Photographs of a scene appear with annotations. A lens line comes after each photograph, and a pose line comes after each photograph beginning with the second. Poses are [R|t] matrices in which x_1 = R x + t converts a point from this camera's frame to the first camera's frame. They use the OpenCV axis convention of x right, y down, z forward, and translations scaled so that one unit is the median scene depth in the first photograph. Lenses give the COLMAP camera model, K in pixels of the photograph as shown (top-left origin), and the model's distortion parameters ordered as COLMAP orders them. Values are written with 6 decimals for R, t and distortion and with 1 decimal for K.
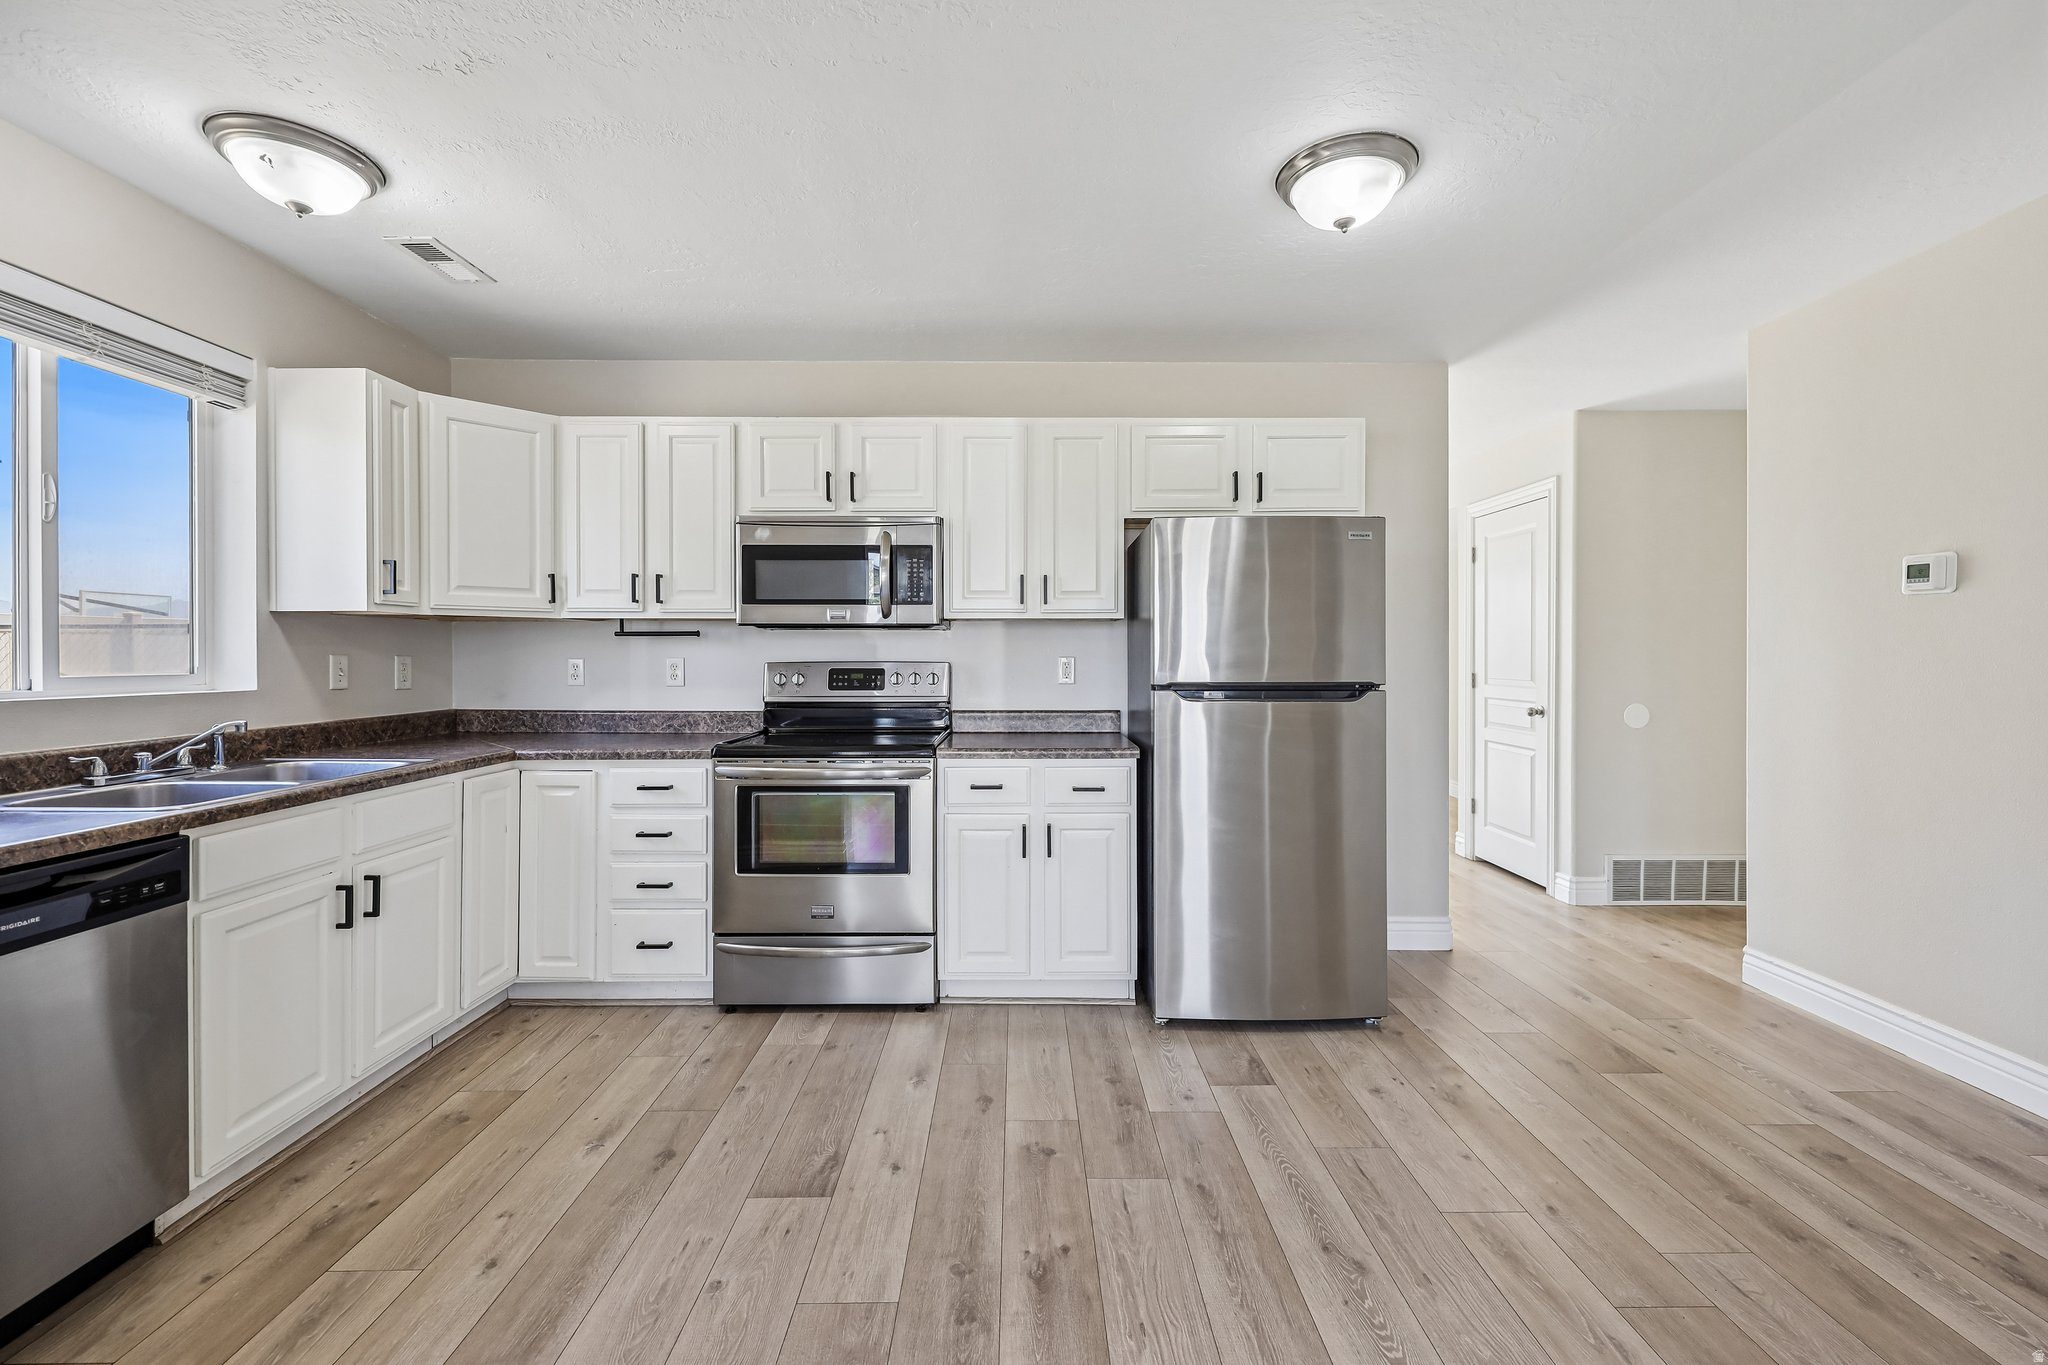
lens RADIAL K [[855.5, 0, 1026.3], [0, 855.5, 654.2], [0, 0, 1]] dist [0.008712, 0.000183]
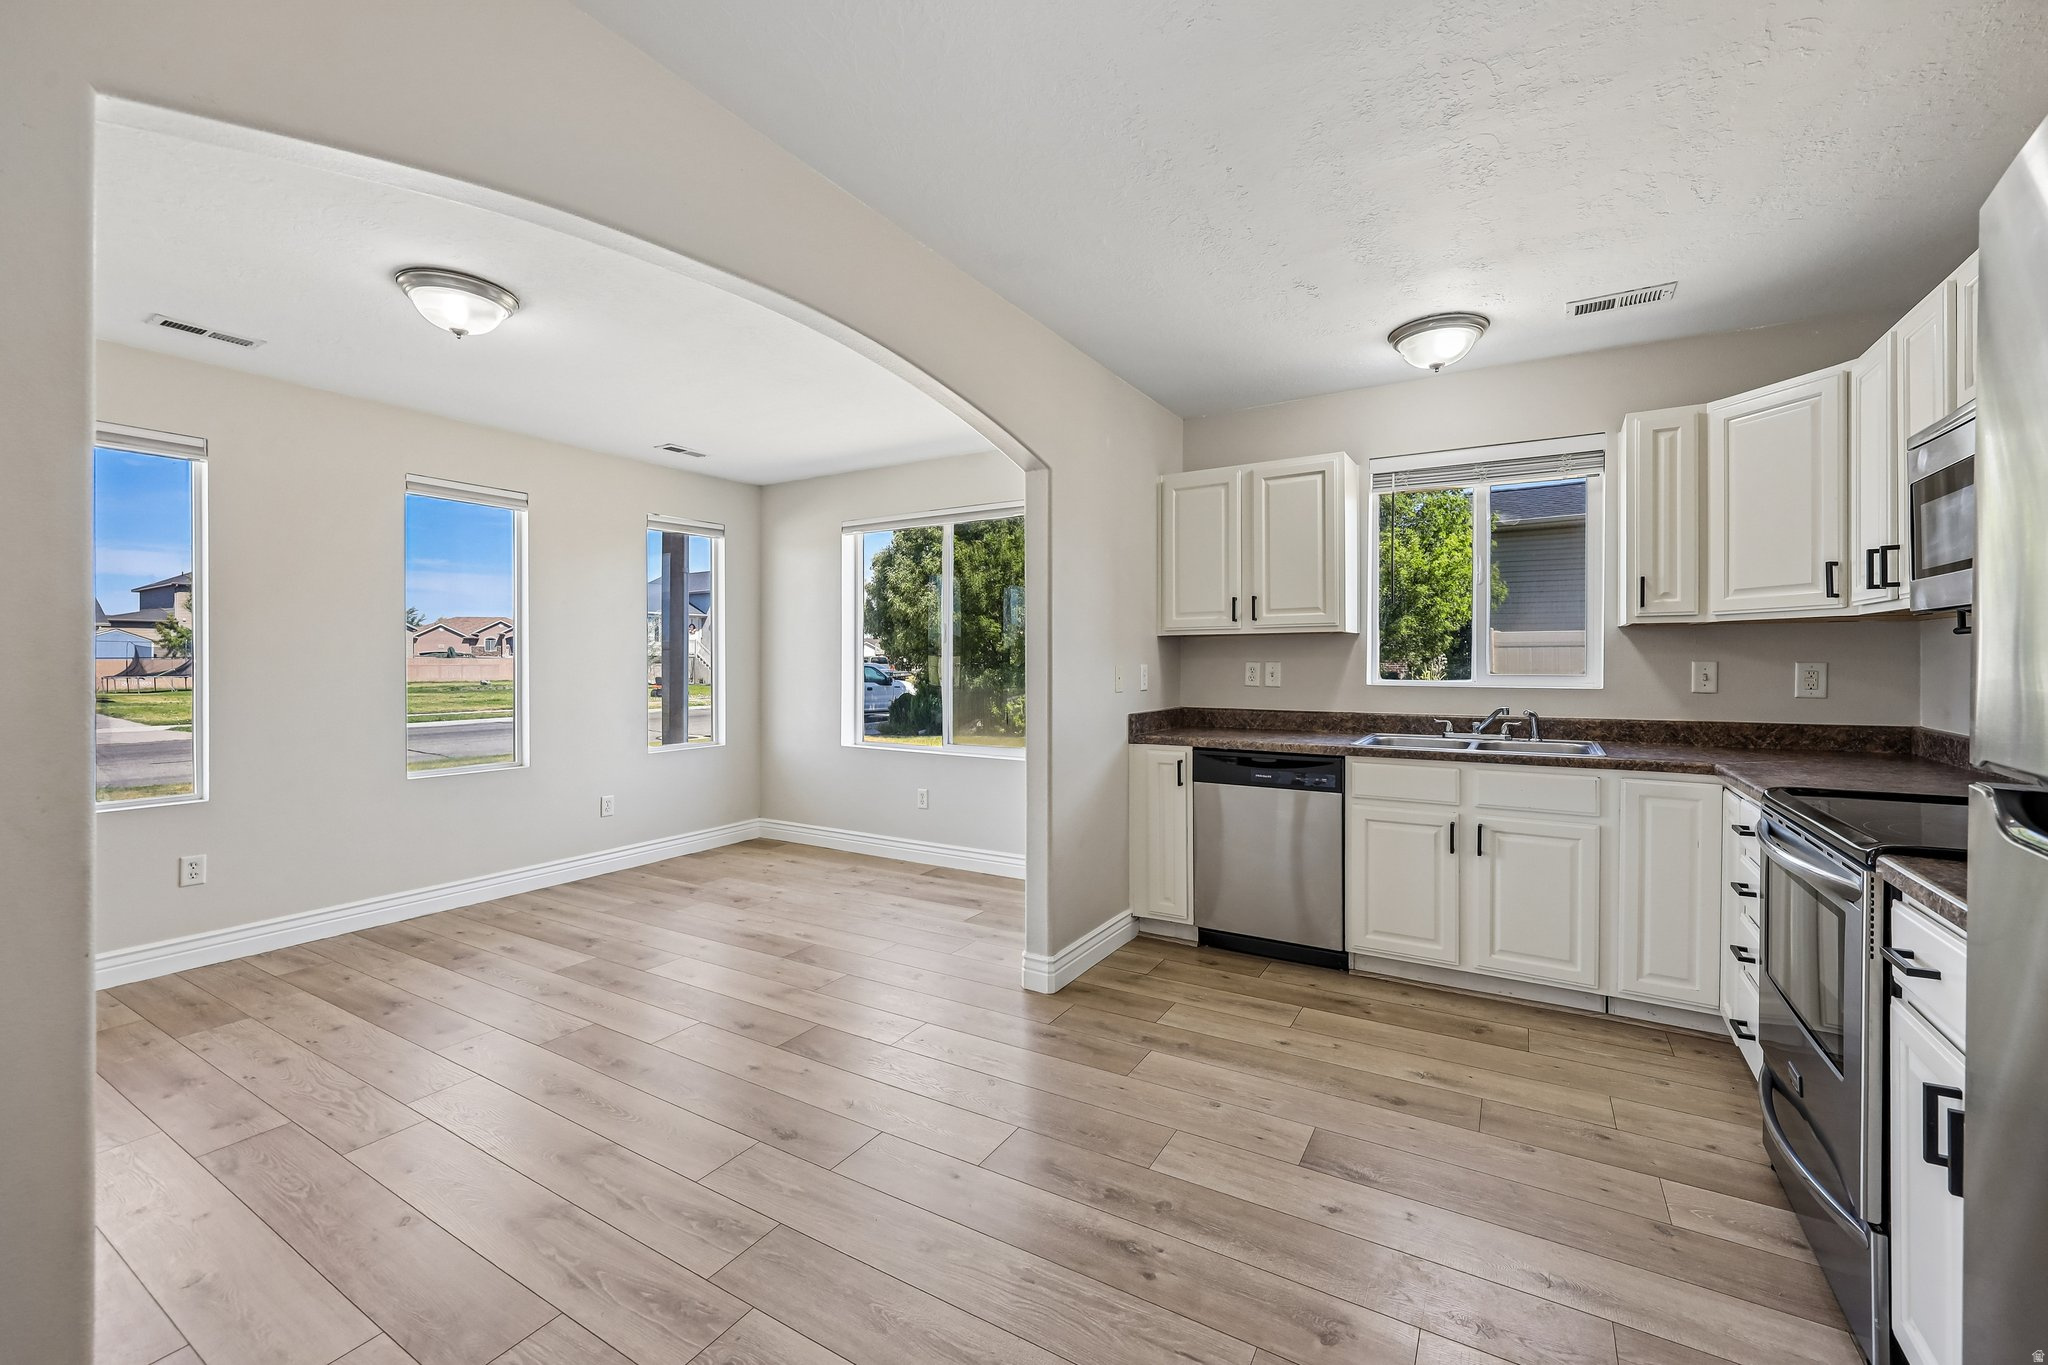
lens RADIAL K [[817.7, 0, 1035.3], [0, 817.7, 663.3], [0, 0, 1]] dist [0.000456, 0.000144]
pose [[-0.517452, 0.003435, -0.855705, 0.552626], [0.002590, 0.999994, 0.002448, -0.001633], [0.855708, -0.000950, -0.517457, 0.839736]]
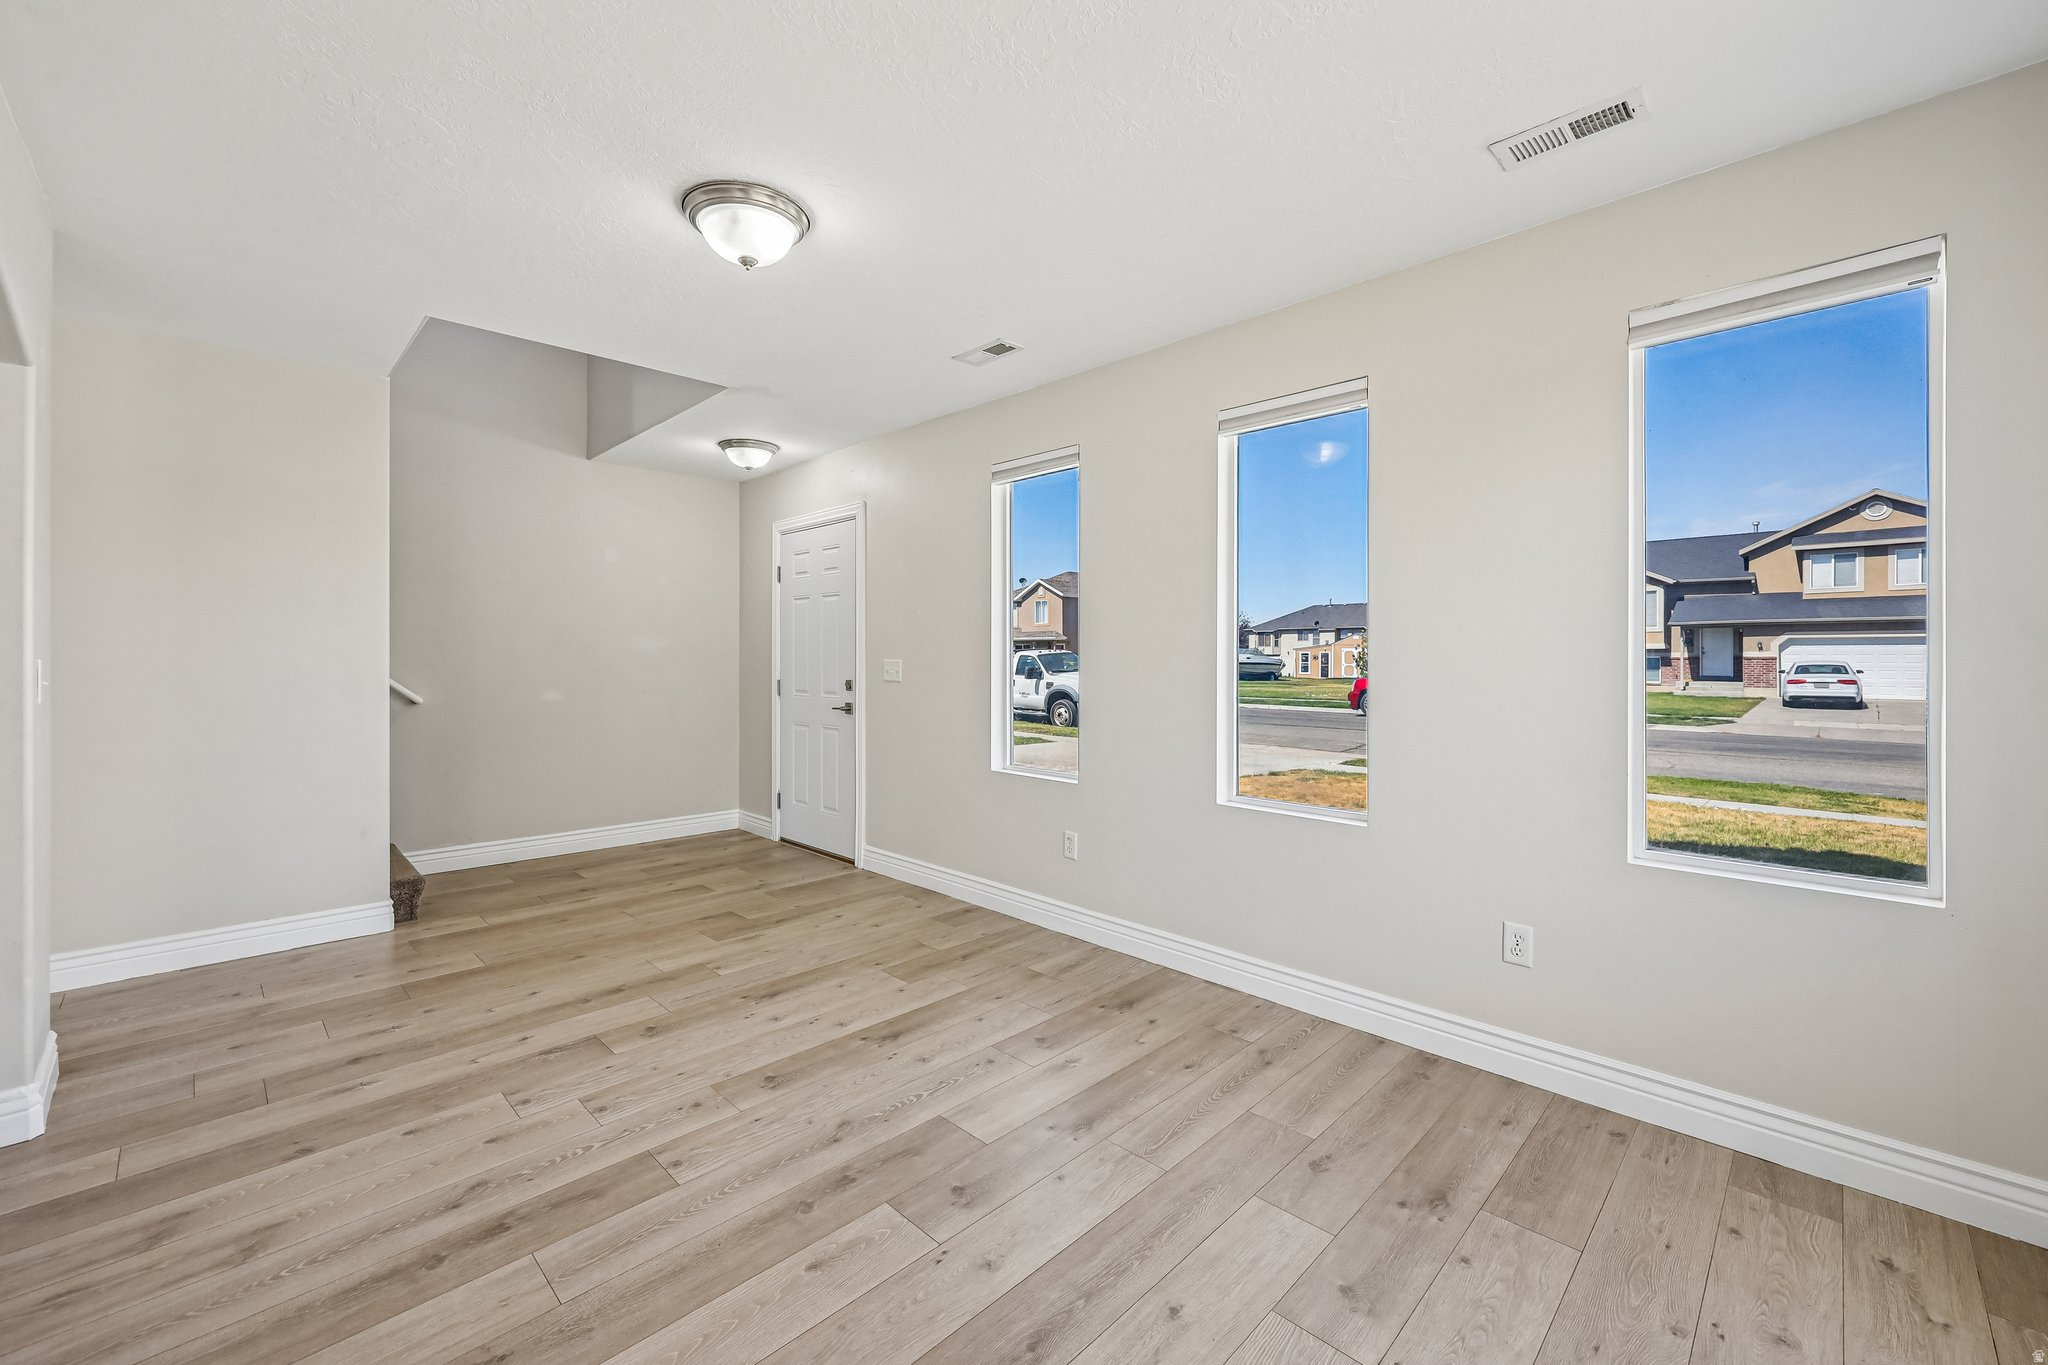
lens RADIAL K [[825.3, 0, 1023.1], [0, 825.3, 663.9], [0, 0, 1]] dist [-0.000618, 0.000546]
pose [[-0.701741, -0.005916, 0.712407, -0.677180], [0.001086, 0.999955, 0.009374, 0.002848], [-0.712431, 0.007351, -0.701704, 0.150337]]
